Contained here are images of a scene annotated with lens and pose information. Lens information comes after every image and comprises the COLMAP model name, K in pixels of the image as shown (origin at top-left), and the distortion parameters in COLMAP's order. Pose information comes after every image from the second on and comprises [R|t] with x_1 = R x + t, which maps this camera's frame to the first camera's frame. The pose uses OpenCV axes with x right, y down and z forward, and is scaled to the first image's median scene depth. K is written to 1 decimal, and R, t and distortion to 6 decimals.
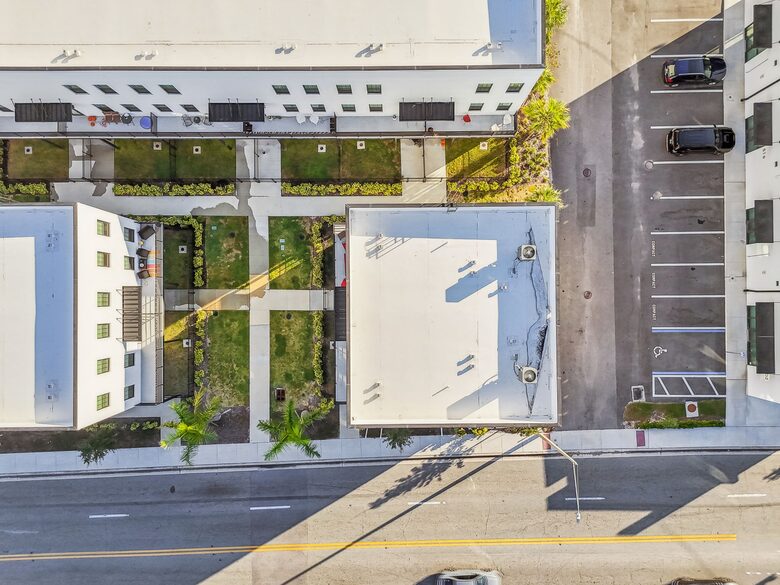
lens RADIAL K [[586.1, 0, 392.6], [0, 586.1, 297.6], [0, 0, 1]] dist [0.086013, -0.084947]
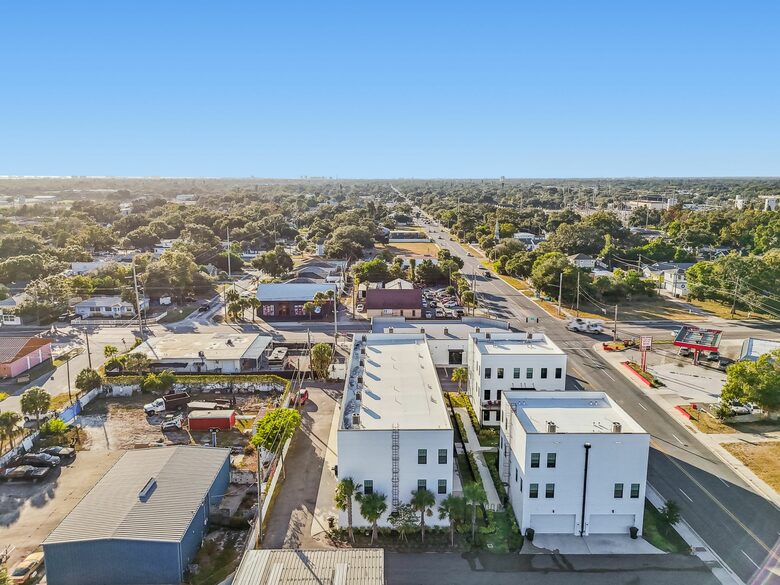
lens RADIAL K [[574.5, 0, 392.3], [0, 574.5, 290.0], [0, 0, 1]] dist [0.074967, -0.065197]
pose [[-0.004951, -0.198953, 0.979997, -1.887460], [0.999903, 0.011776, 0.007443, -0.432638], [-0.013021, 0.979938, 0.198875, 0.158634]]
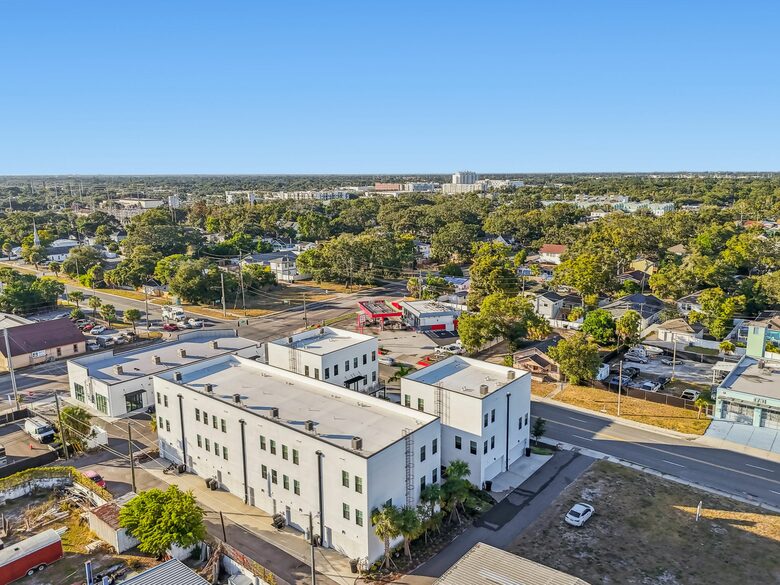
lens RADIAL K [[586.1, 0, 388.5], [0, 586.1, 290.6], [0, 0, 1]] dist [0.086013, -0.084947]
pose [[-0.761443, -0.127493, 0.635570, -1.412522], [0.648218, -0.143448, 0.747821, -1.378325], [-0.004171, 0.981411, 0.191870, 0.166567]]
